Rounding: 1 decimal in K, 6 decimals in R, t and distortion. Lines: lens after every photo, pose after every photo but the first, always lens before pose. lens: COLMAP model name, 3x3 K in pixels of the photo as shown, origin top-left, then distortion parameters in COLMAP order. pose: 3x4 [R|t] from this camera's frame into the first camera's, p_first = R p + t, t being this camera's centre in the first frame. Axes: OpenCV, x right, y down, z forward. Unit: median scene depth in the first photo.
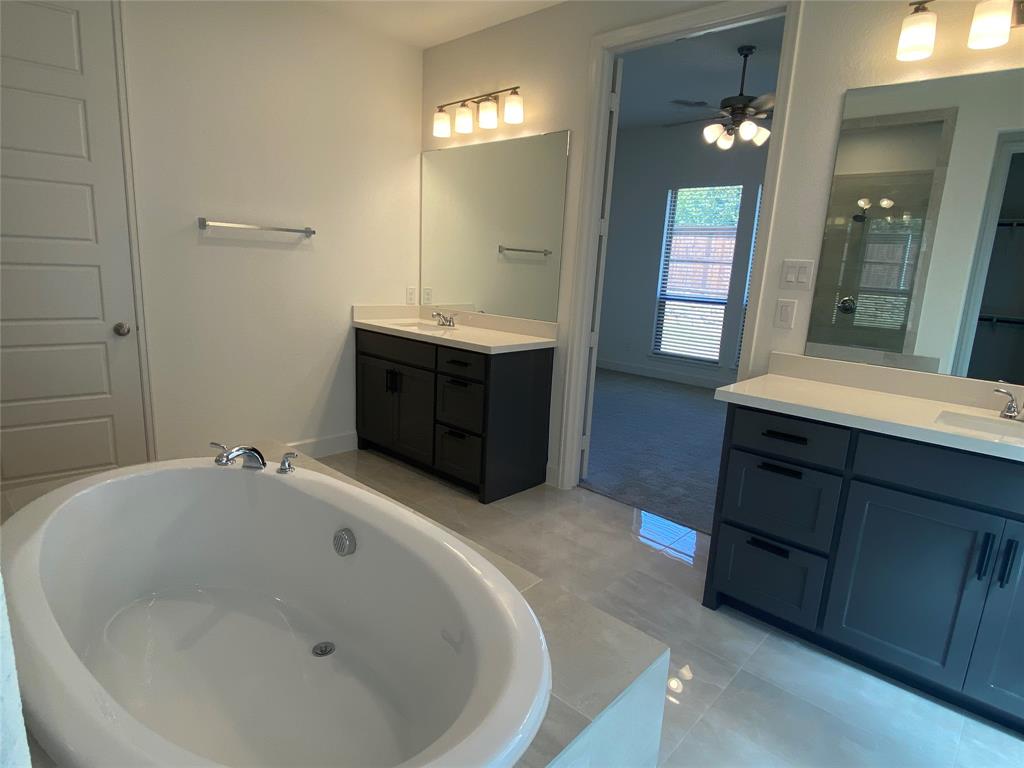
lens RADIAL K [[578.4, 0, 510.6], [0, 578.4, 333.2], [0, 0, 1]] dist [0.000683, -0.001013]
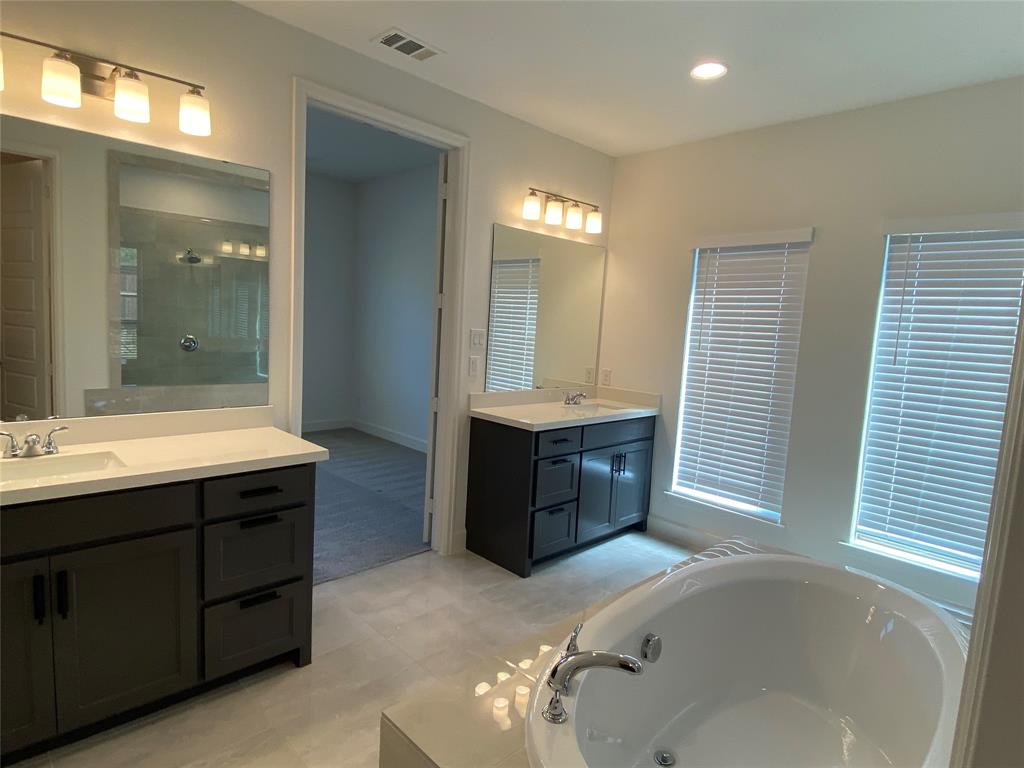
lens RADIAL K [[566.9, 0, 512.0], [0, 566.9, 384.0], [0, 0, 1]] dist [0.000042, -0.000158]
pose [[0.046376, -0.117562, 0.991982, -1.013263], [0.104542, 0.988168, 0.112223, -0.164565], [-0.993439, 0.098499, 0.058118, 0.928077]]
